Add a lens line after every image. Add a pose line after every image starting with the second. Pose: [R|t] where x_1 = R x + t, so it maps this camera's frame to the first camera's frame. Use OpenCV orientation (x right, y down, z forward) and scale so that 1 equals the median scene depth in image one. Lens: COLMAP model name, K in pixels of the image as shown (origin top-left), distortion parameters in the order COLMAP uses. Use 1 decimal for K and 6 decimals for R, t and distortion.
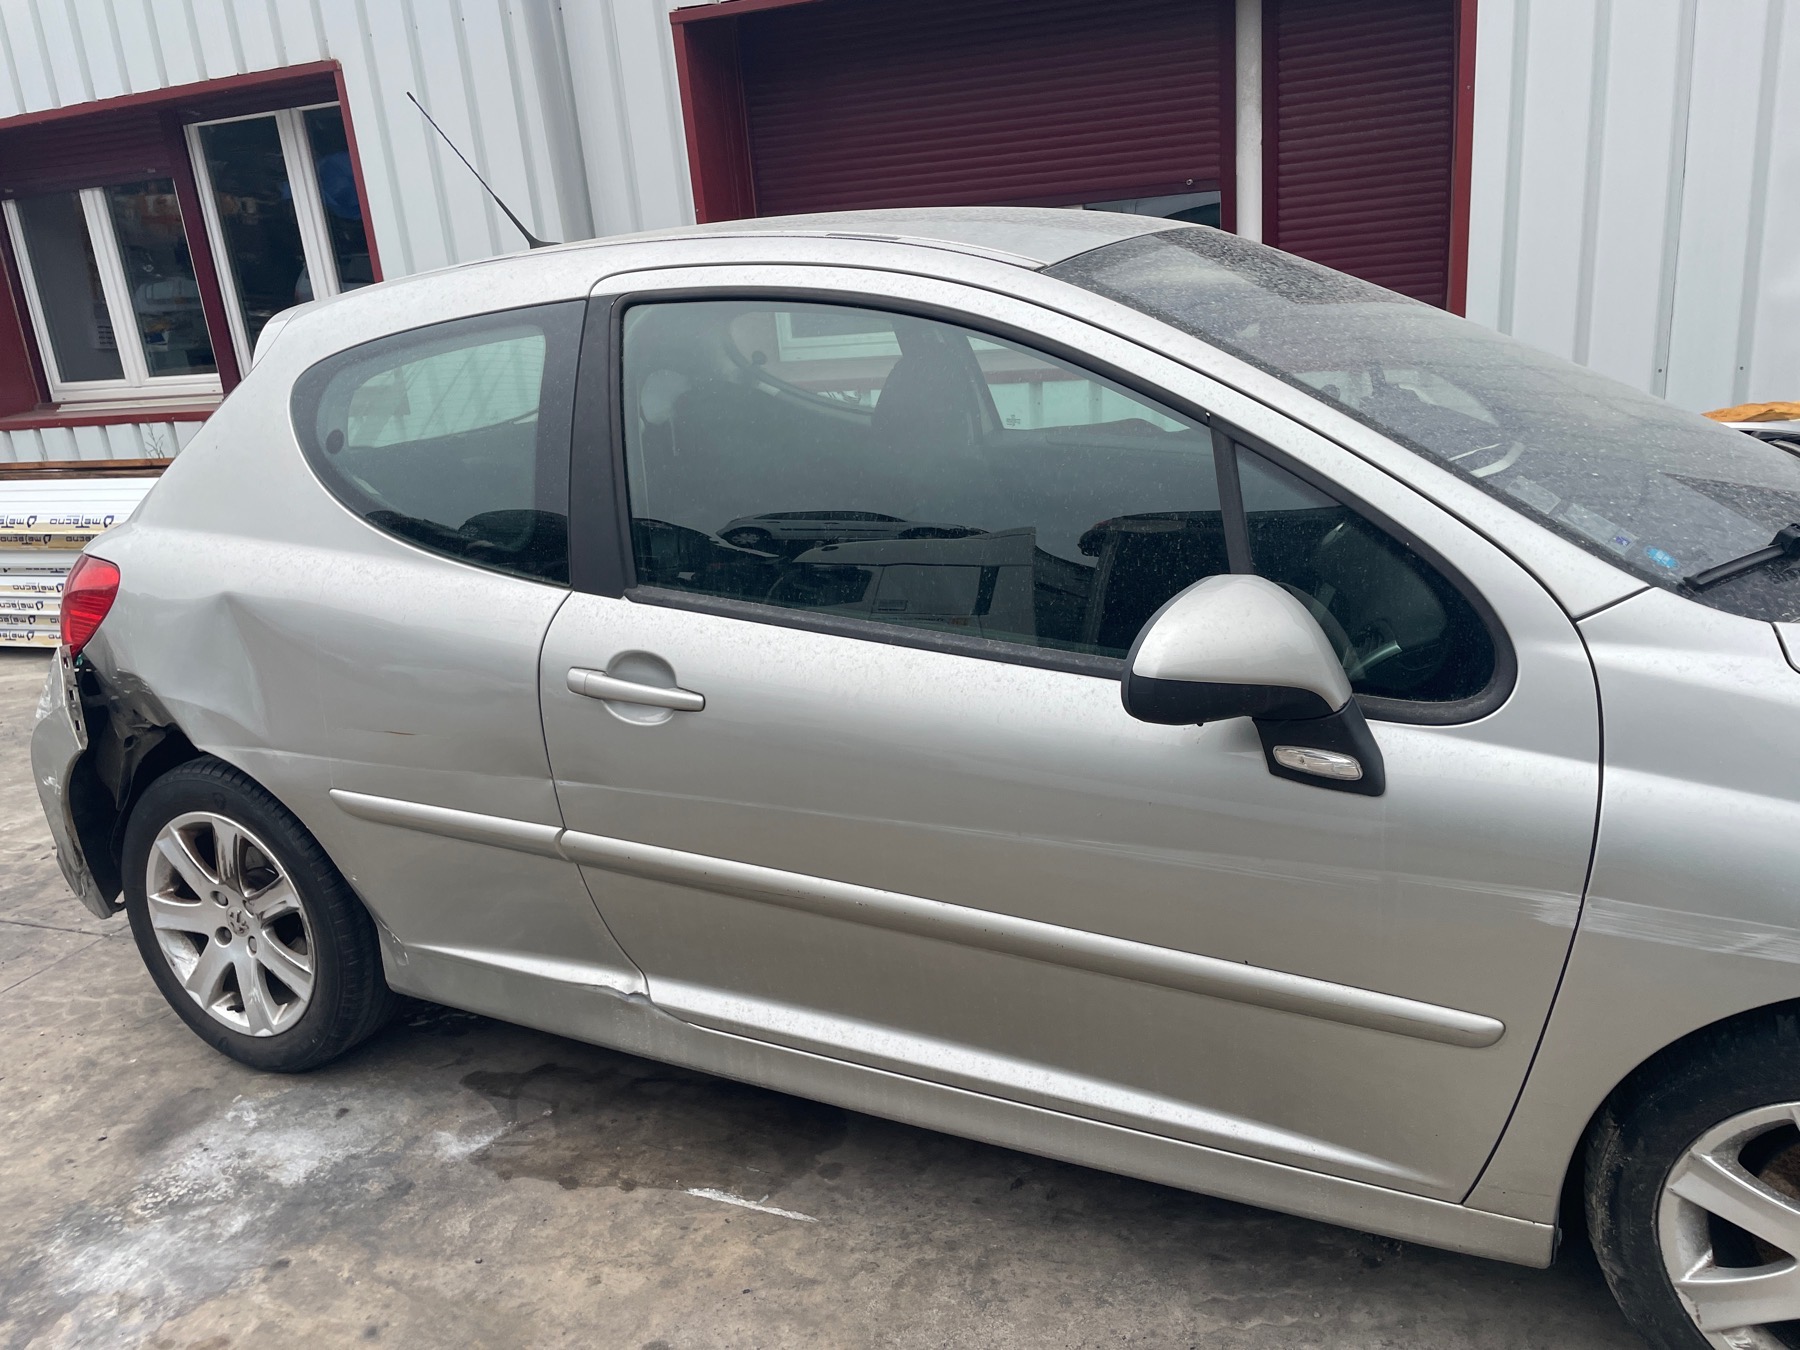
lens RADIAL K [[1378.9, 0, 898.1], [0, 1378.9, 668.7], [0, 0, 1]] dist [0.067639, -0.095313]
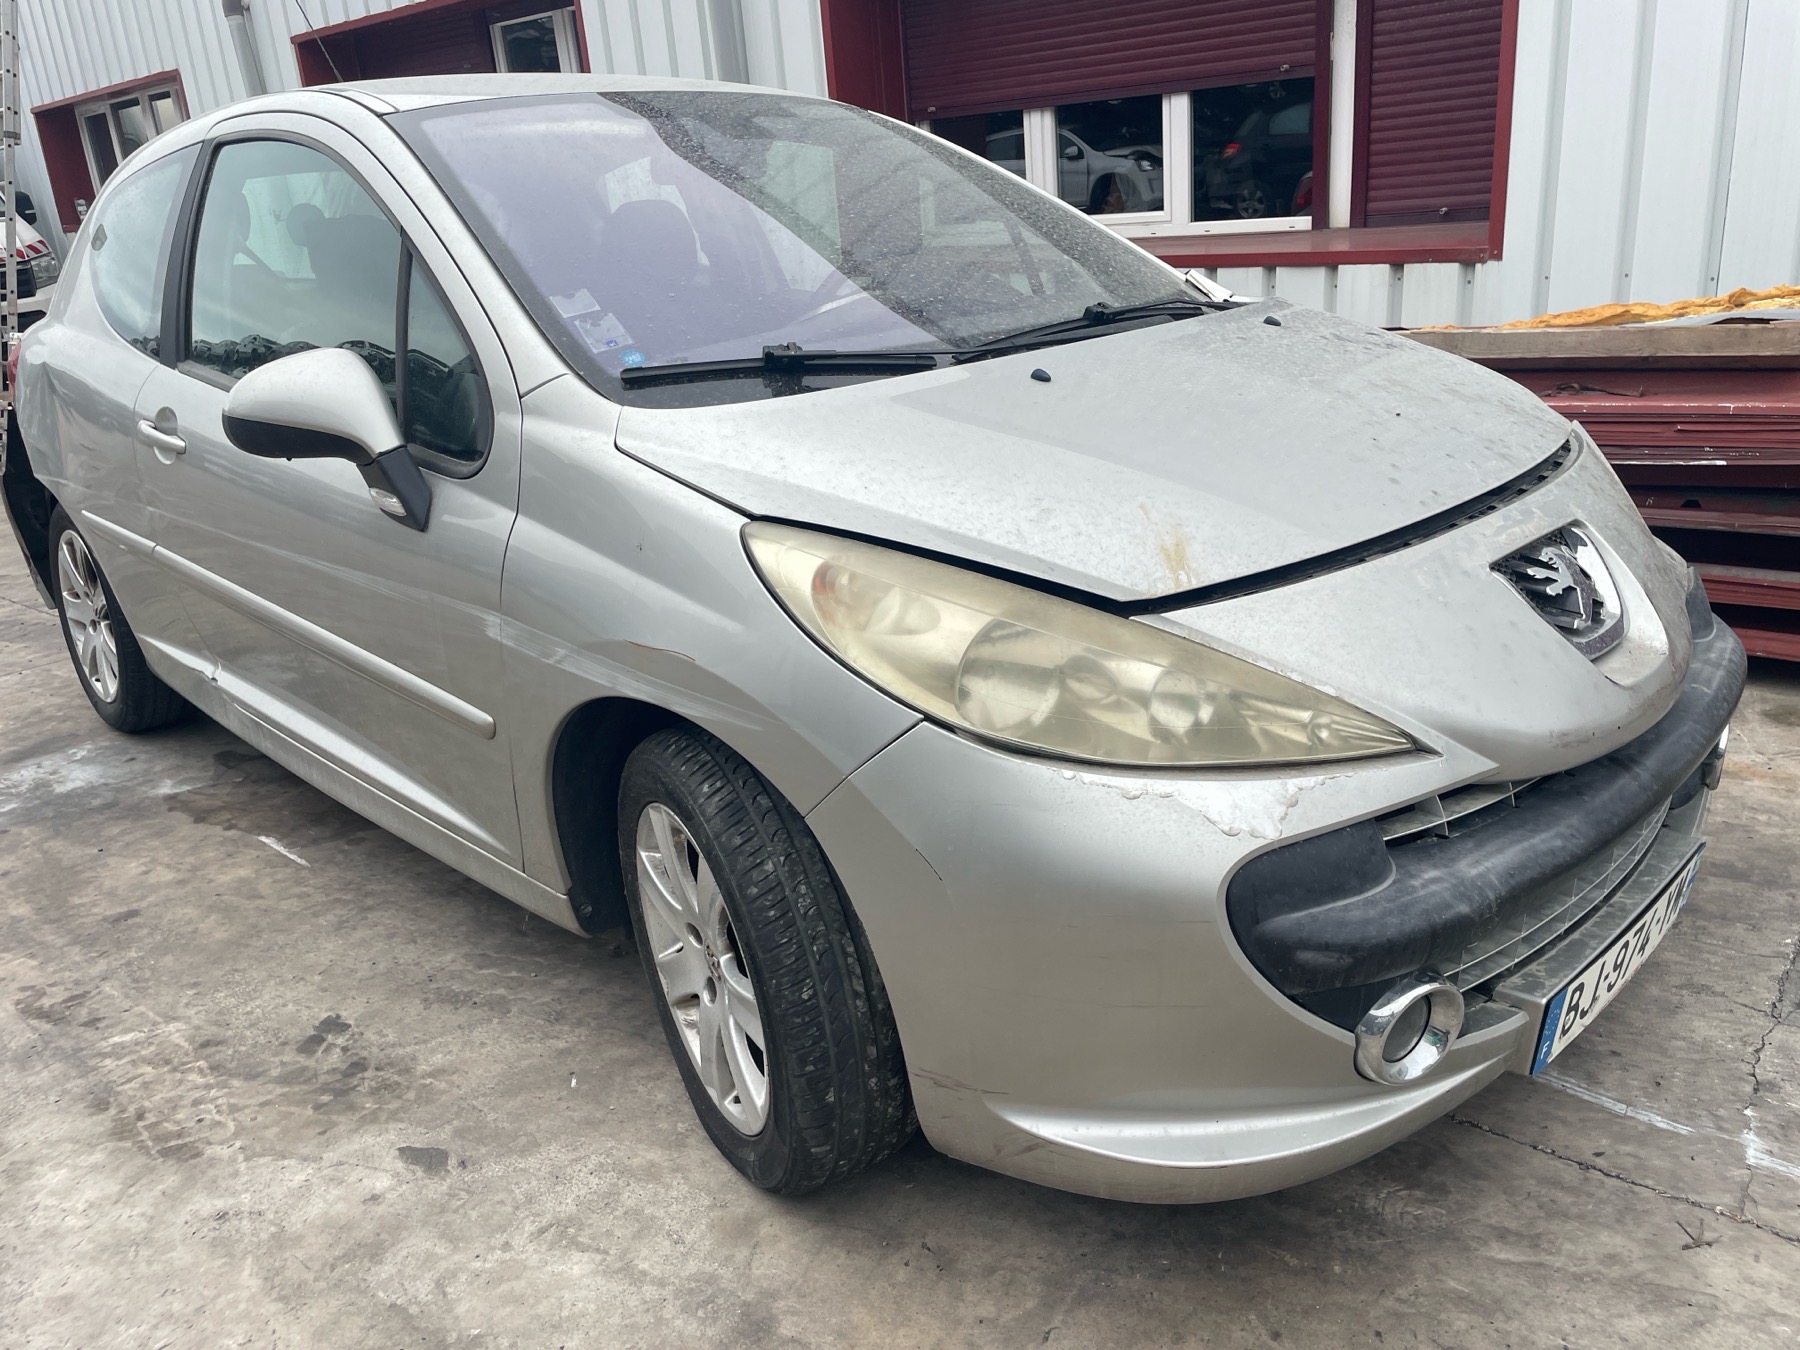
lens RADIAL K [[1370.4, 0, 905.1], [0, 1370.4, 673.3], [0, 0, 1]] dist [0.118955, -0.148788]
pose [[0.941268, 0.129147, -0.311988, 0.785500], [-0.109762, 0.990814, 0.078992, 0.047119], [0.319324, -0.040108, 0.946797, -0.053543]]
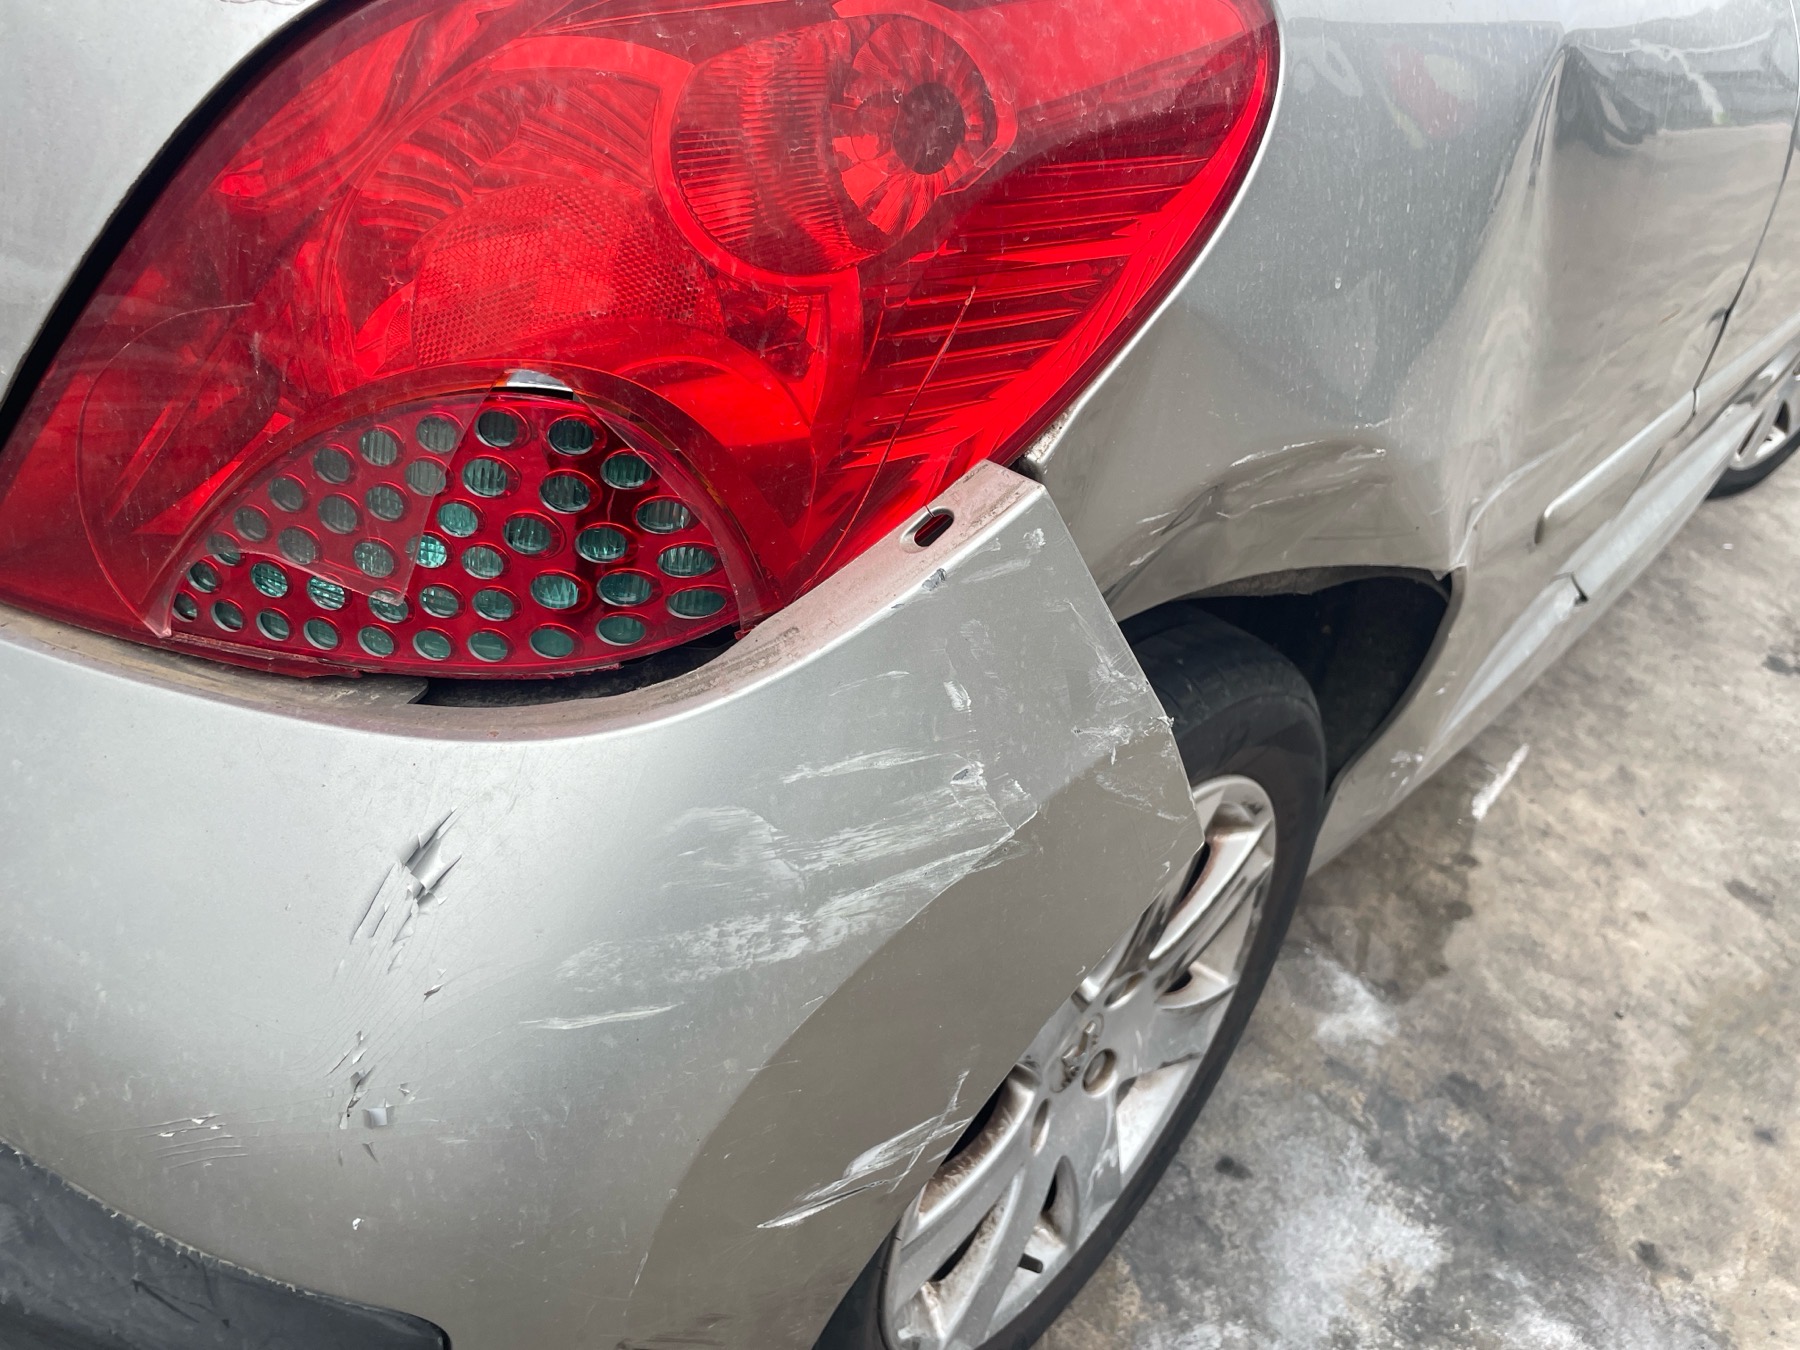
lens RADIAL K [[1378.9, 0, 898.1], [0, 1378.9, 668.7], [0, 0, 1]] dist [0.067639, -0.095313]
pose [[0.237975, -0.446863, 0.862370, -0.846351], [0.125640, 0.894580, 0.428883, -0.084774], [-0.963111, 0.006285, 0.269031, 1.055716]]
